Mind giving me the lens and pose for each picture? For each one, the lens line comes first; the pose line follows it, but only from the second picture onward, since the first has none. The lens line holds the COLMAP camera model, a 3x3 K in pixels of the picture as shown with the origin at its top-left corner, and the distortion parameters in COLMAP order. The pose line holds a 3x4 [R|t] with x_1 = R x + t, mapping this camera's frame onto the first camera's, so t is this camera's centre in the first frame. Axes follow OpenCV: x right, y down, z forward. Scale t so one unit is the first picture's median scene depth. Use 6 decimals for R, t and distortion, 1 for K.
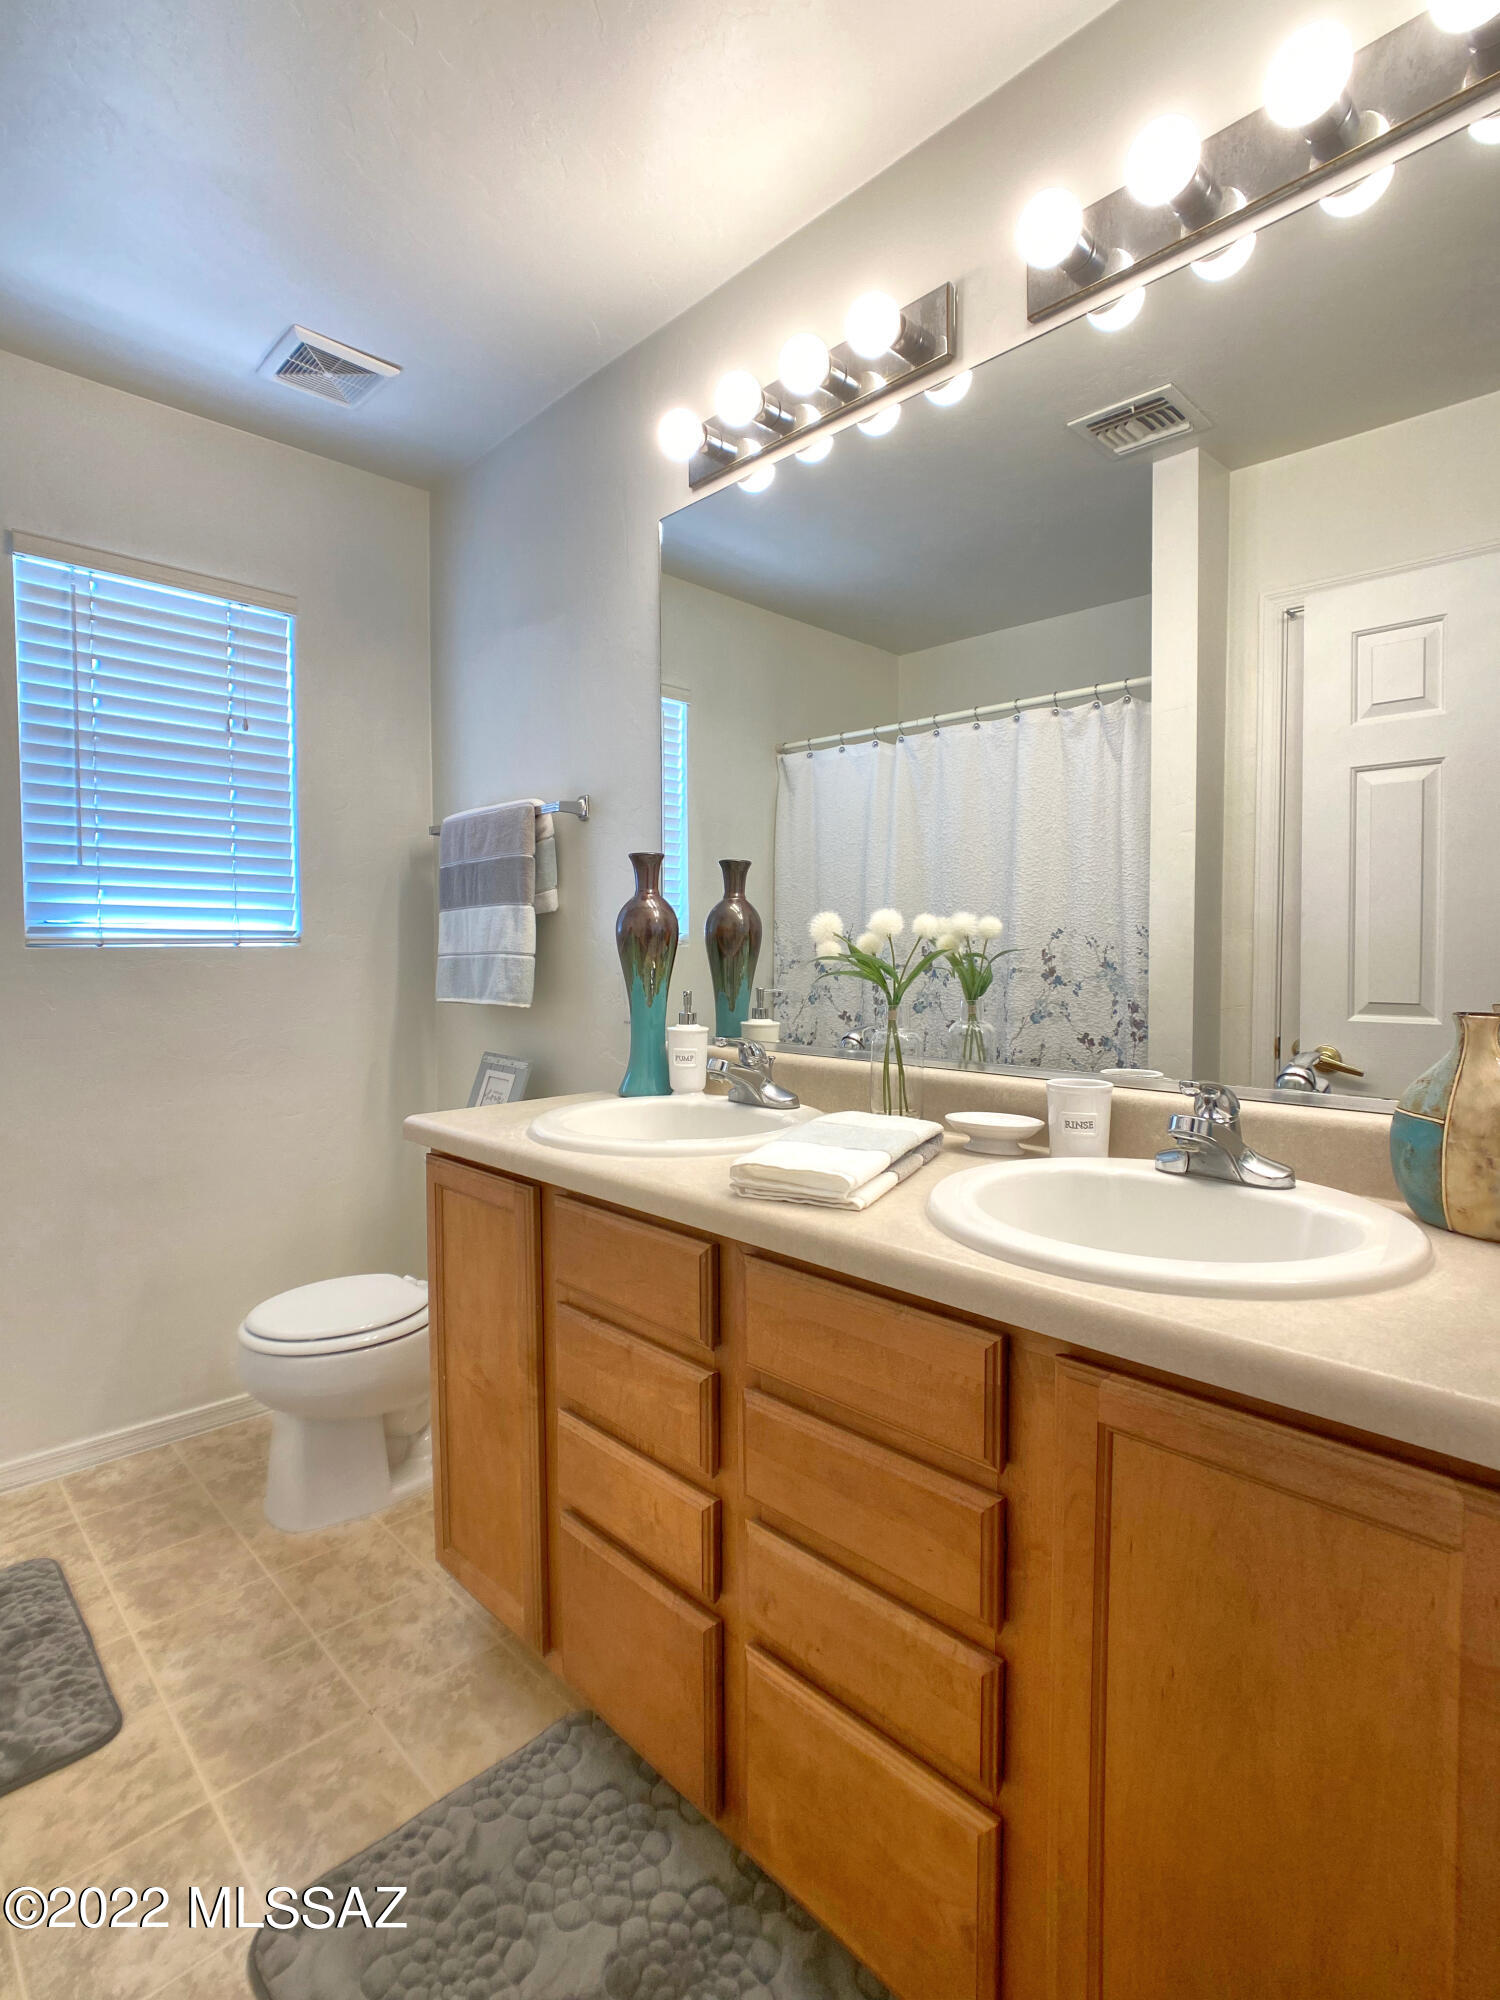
lens RADIAL K [[1007.1, 0, 756.8], [0, 1007.1, 991.9], [0, 0, 1]] dist [-0.028449, 0.018565]
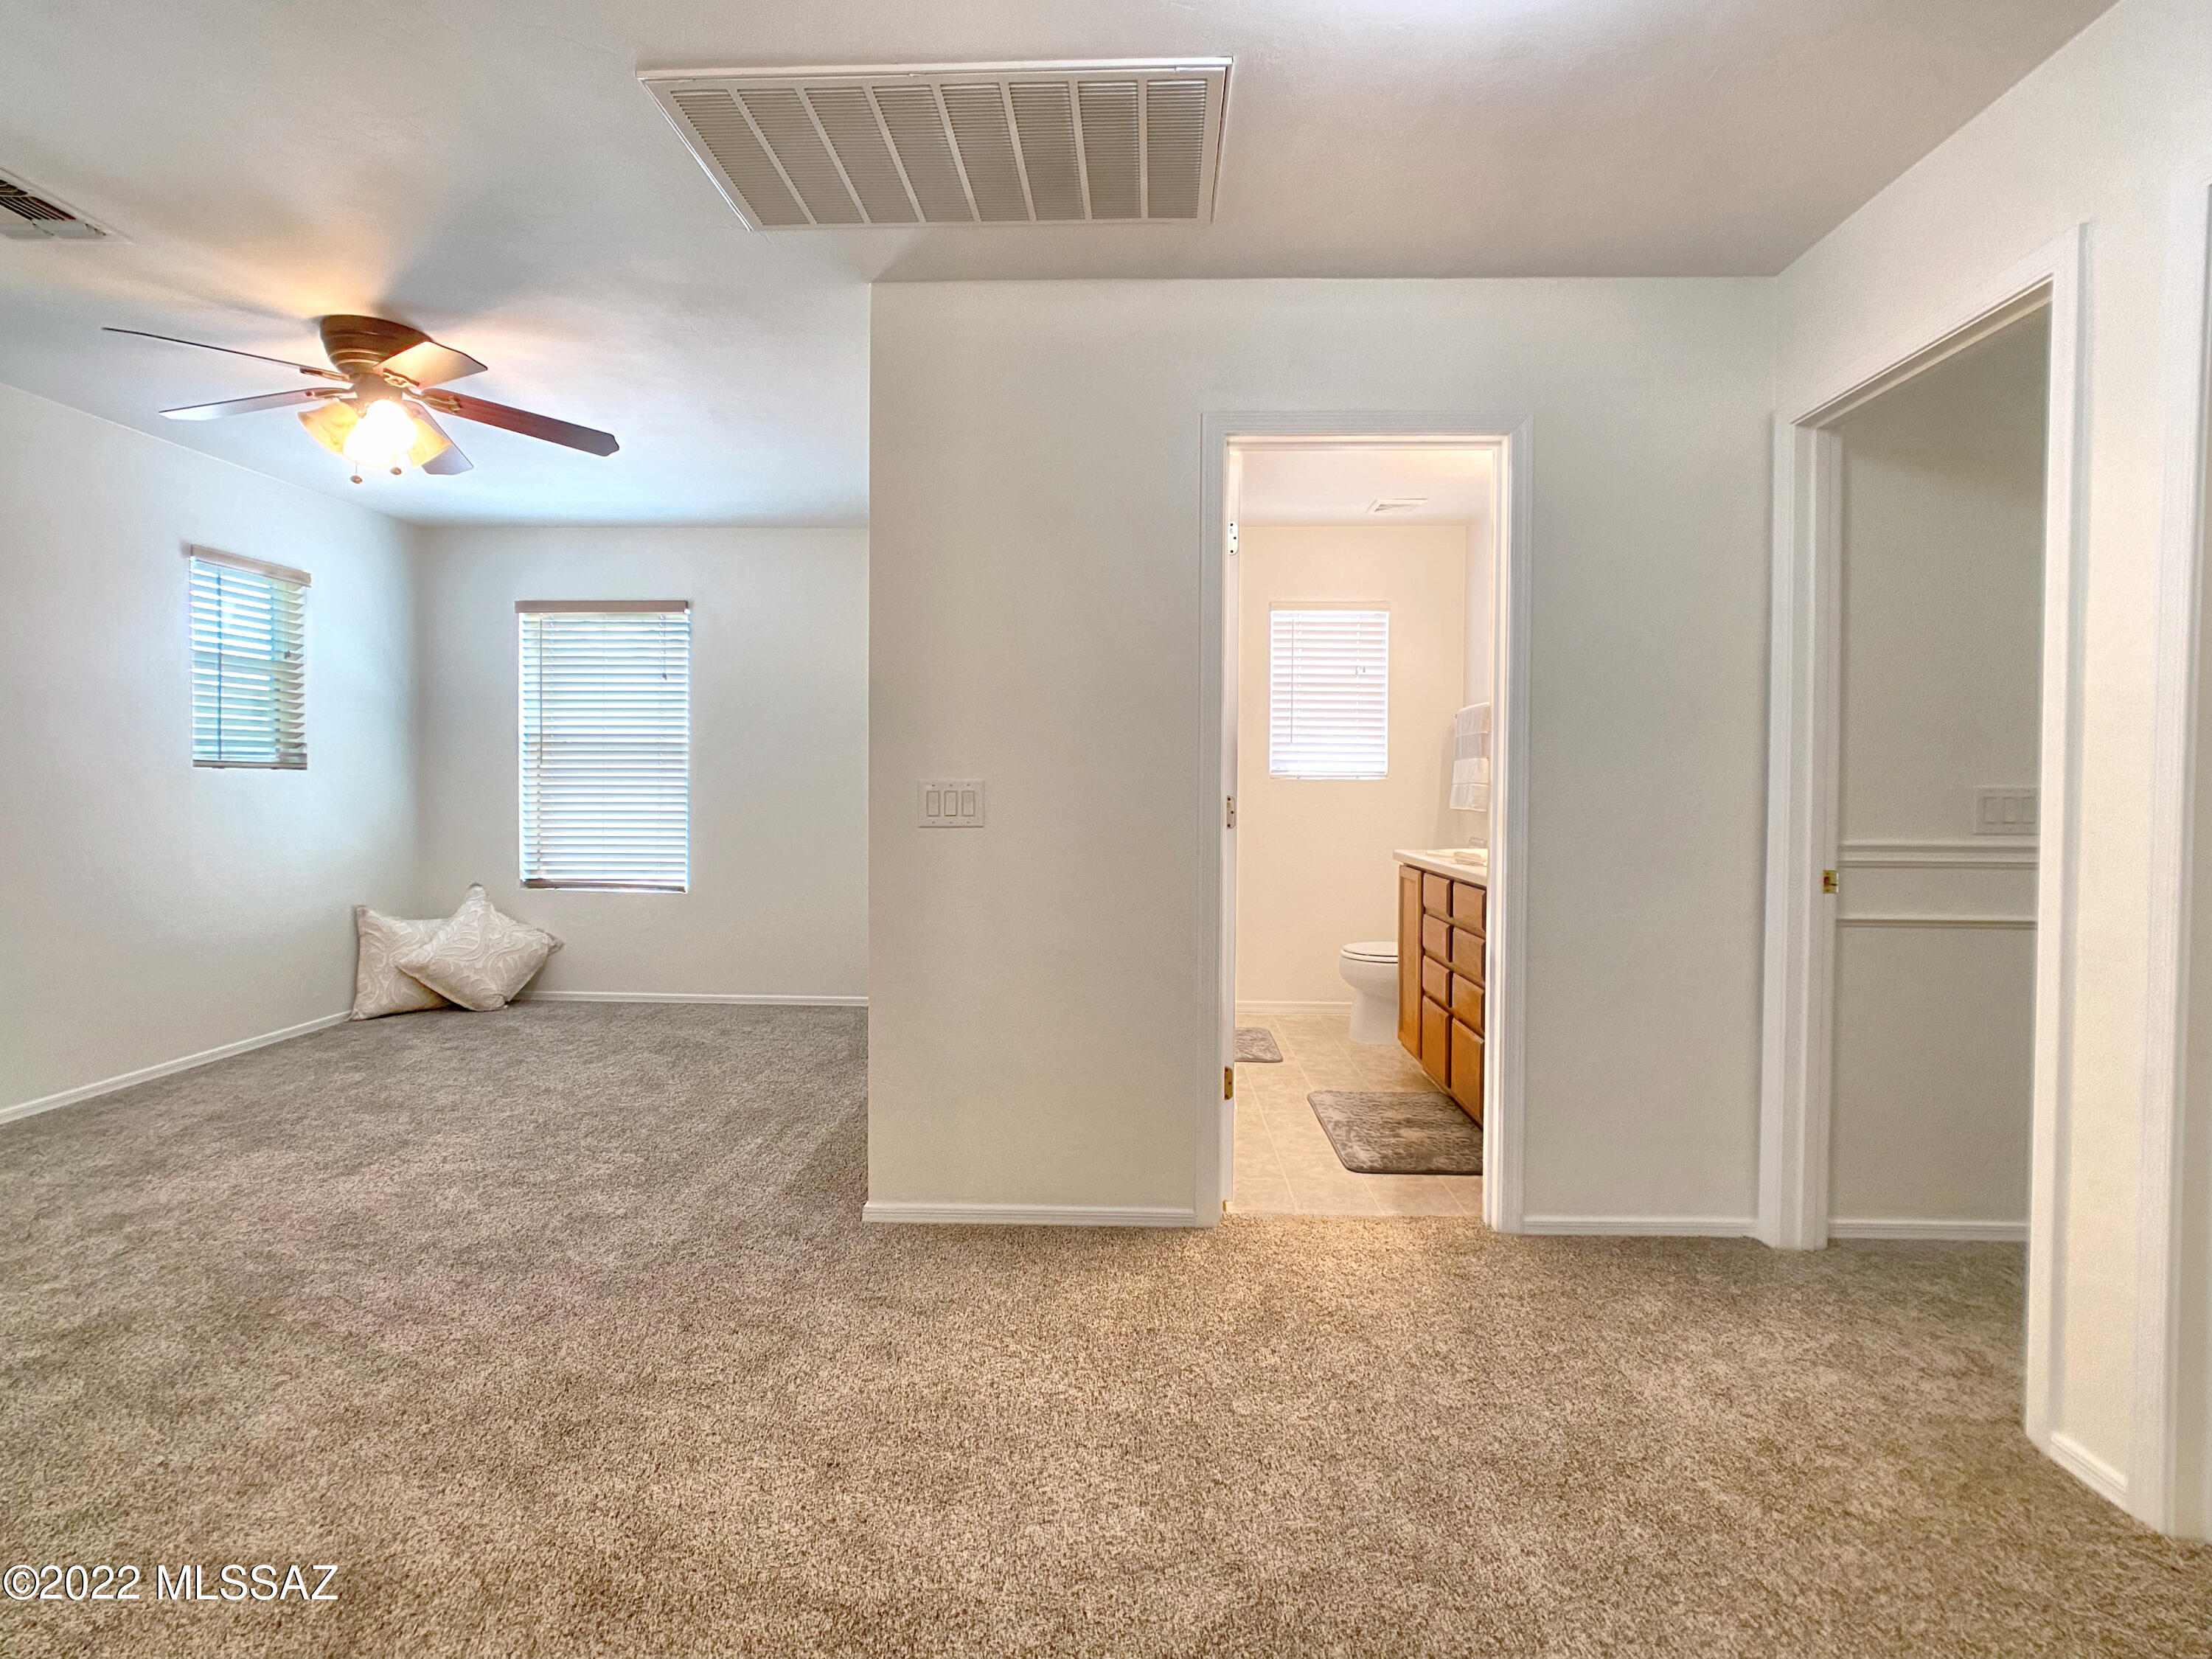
lens RADIAL K [[1113.8, 0, 1108.9], [0, 1113.8, 809.6], [0, 0, 1]] dist [-0.028449, 0.018565]
pose [[0.703293, 0.023083, -0.710525, 1.349607], [-0.039987, 0.999175, -0.007119, 0.095920], [0.709774, 0.033418, 0.703636, -1.731670]]
